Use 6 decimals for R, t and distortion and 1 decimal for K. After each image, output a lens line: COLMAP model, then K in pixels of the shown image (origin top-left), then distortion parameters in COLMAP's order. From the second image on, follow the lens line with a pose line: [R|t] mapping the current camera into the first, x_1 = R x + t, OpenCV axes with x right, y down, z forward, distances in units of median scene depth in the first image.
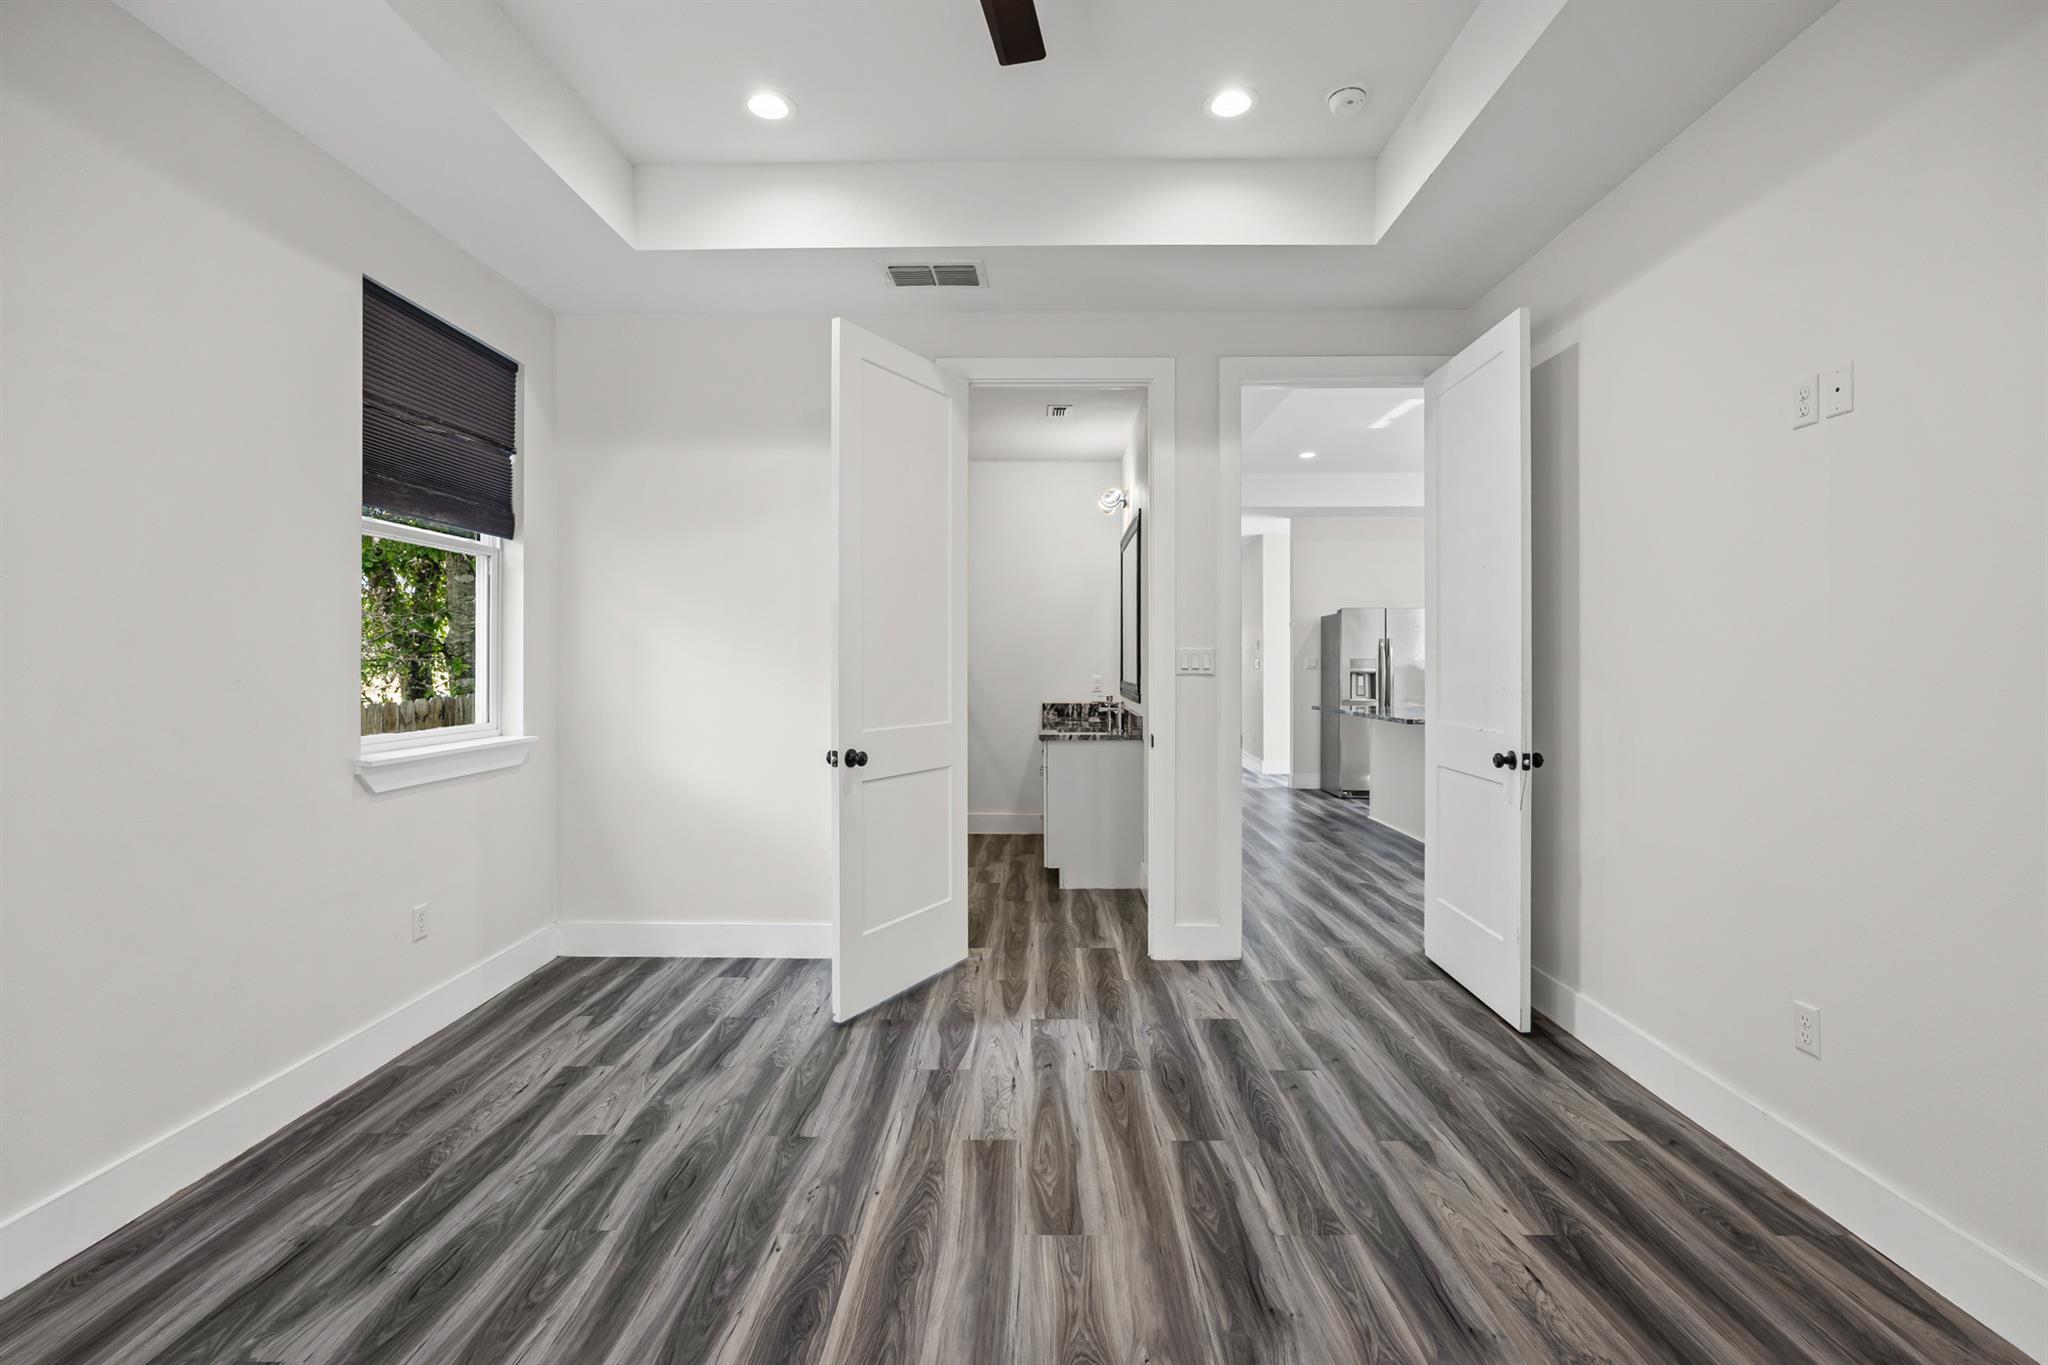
lens RADIAL K [[951.8, 0, 1018.1], [0, 951.8, 667.5], [0, 0, 1]] dist [-0.000920, 0.000040]
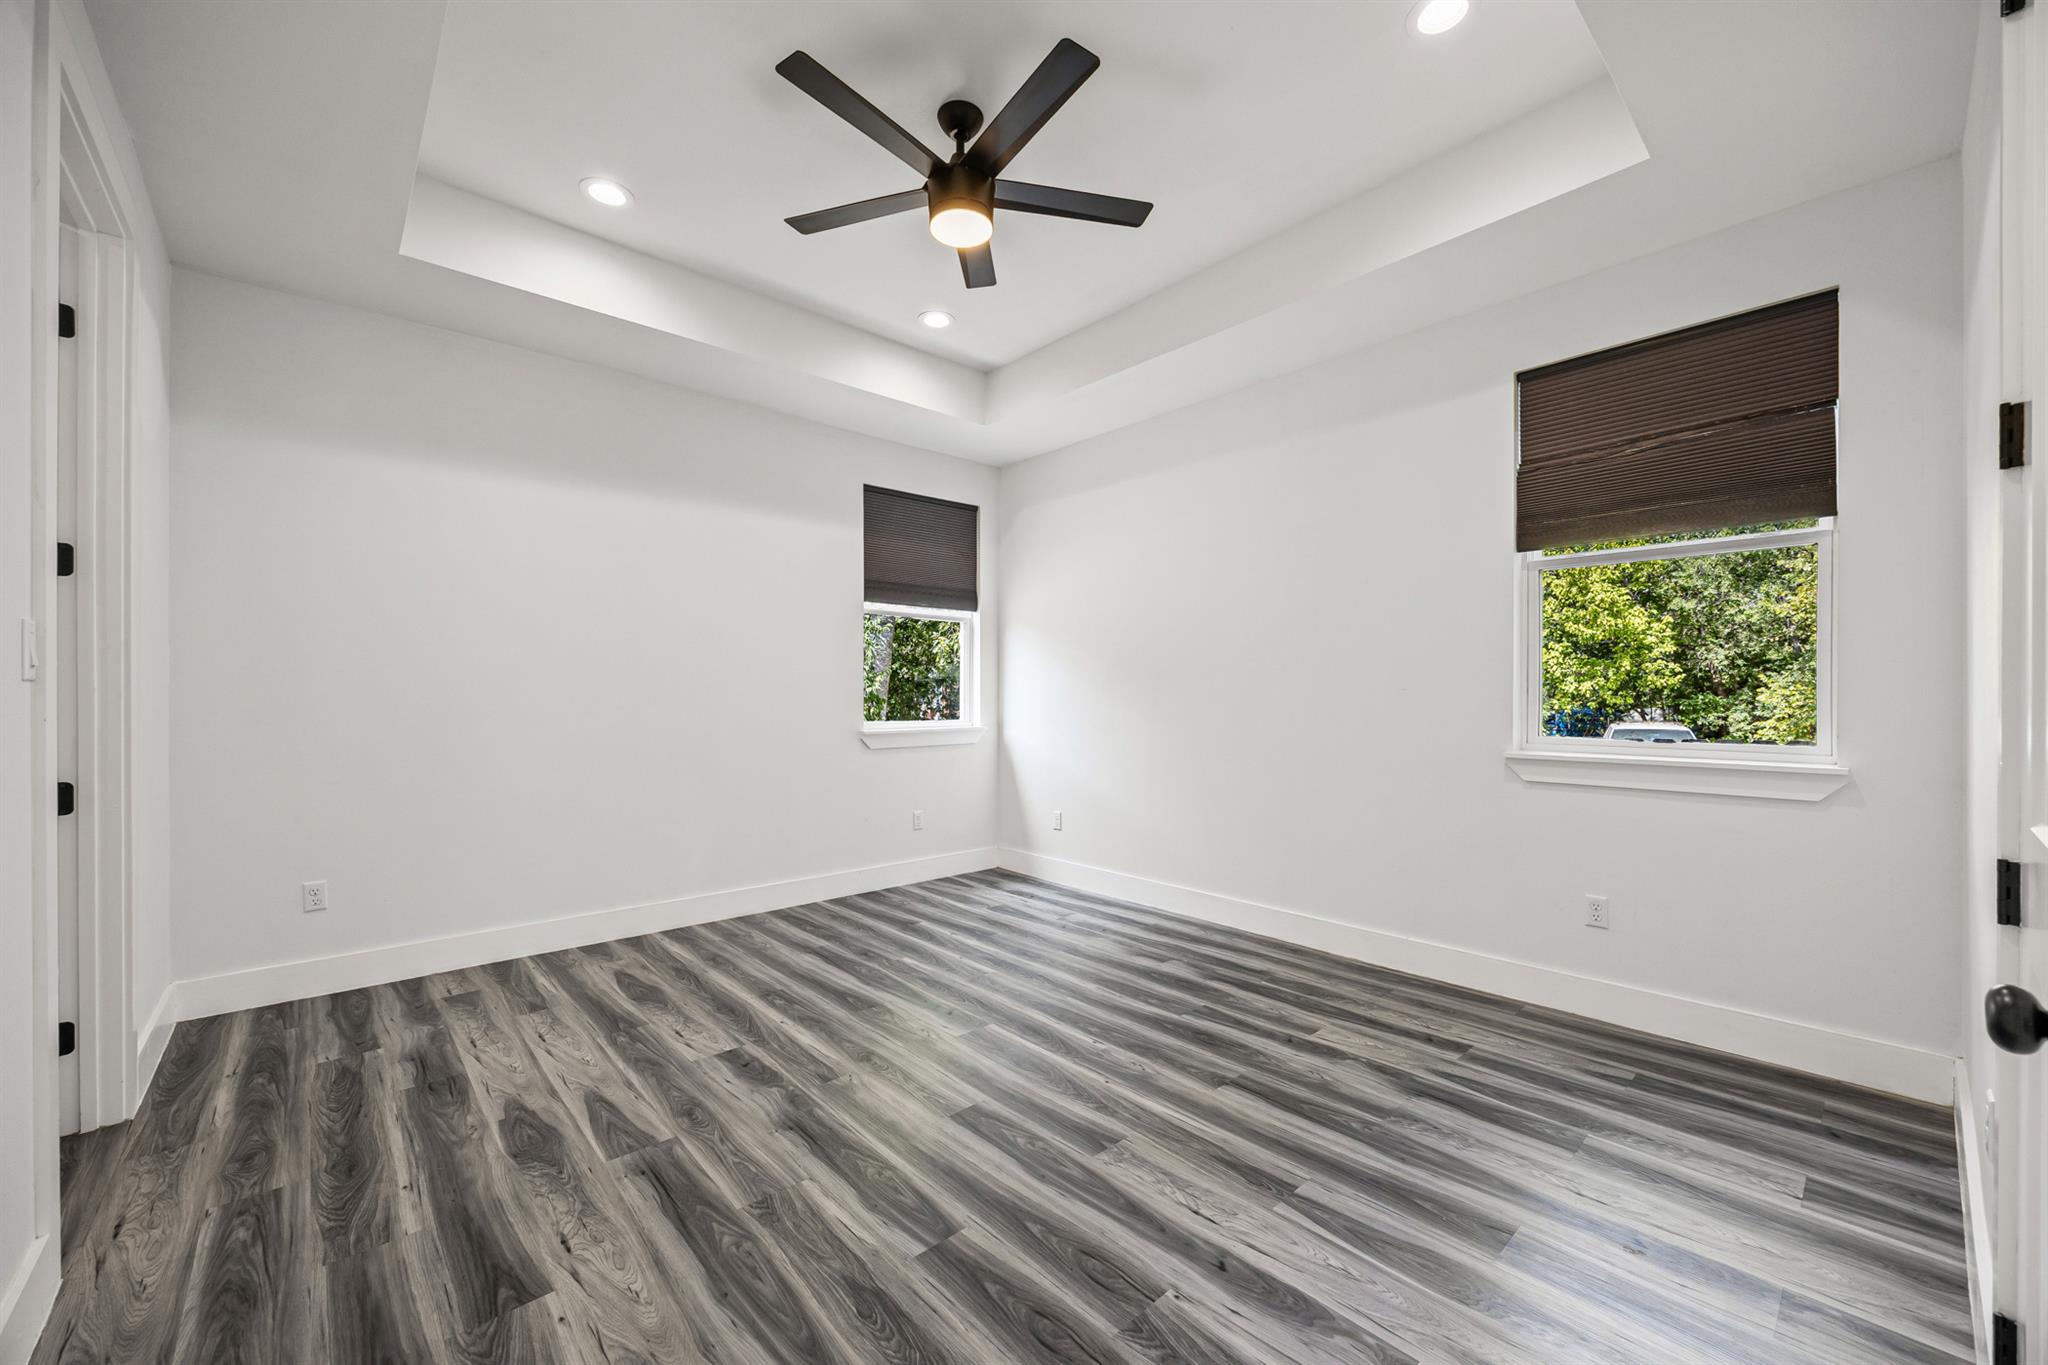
lens RADIAL K [[796.5, 0, 1032.9], [0, 796.5, 691.2], [0, 0, 1]] dist [-0.007554, 0.000063]
pose [[-0.731898, -0.005553, -0.681392, 0.599806], [-0.005552, 0.999982, -0.002186, 0.024922], [0.681392, 0.002184, -0.731915, 1.560459]]
